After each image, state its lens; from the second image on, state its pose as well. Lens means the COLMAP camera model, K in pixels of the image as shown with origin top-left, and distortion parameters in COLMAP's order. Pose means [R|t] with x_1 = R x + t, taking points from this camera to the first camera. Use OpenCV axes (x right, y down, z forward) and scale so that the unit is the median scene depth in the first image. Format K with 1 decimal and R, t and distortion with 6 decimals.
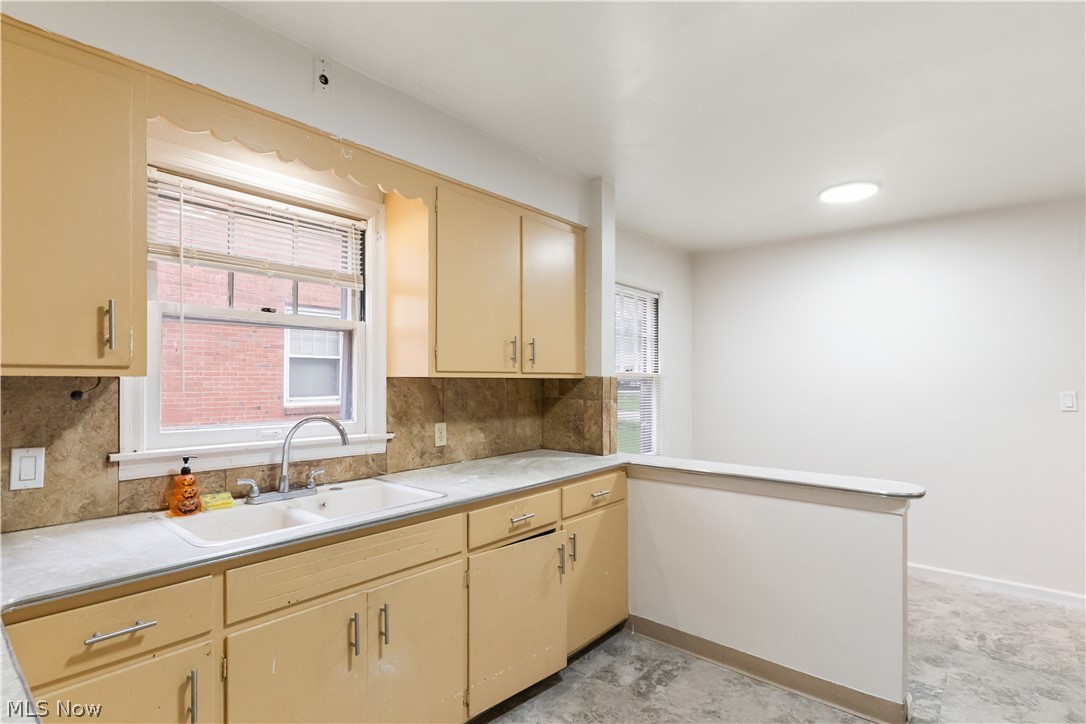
lens RADIAL K [[541.0, 0, 544.6], [0, 541.0, 385.6], [0, 0, 1]] dist [0.001178, 0.000283]
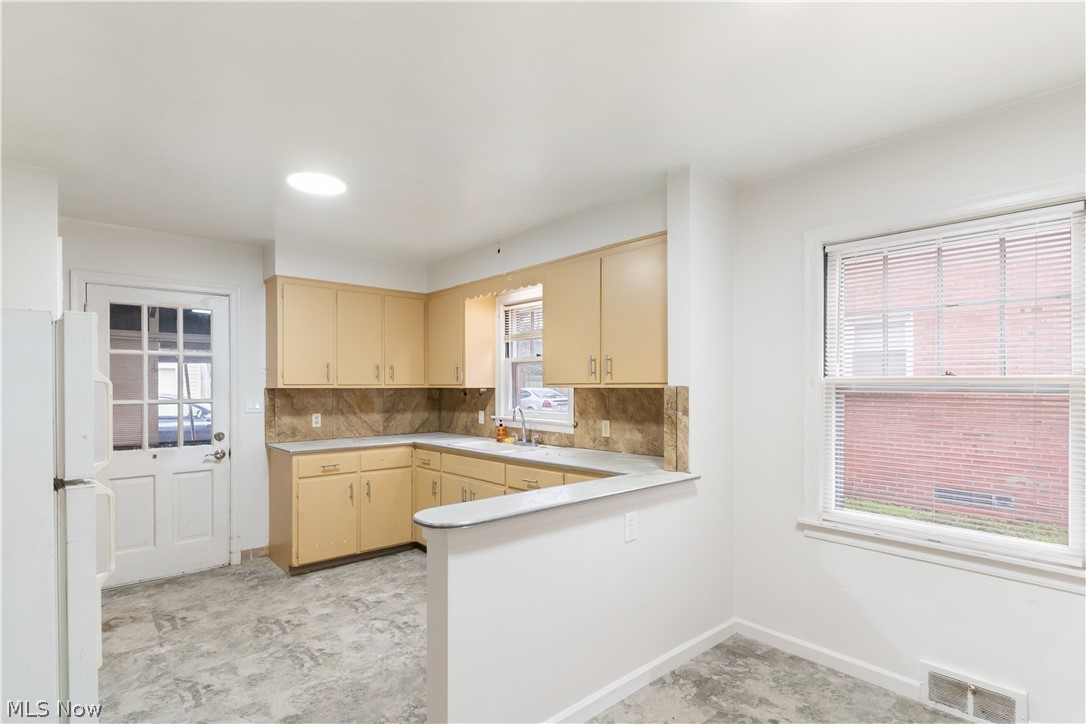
lens RADIAL K [[541.0, 0, 544.6], [0, 541.0, 385.6], [0, 0, 1]] dist [0.001178, 0.000283]
pose [[-0.156483, -0.006511, -0.987659, 1.207074], [-0.010997, 0.999928, -0.004849, -0.011827], [0.987619, 0.010103, -0.156543, 1.061623]]
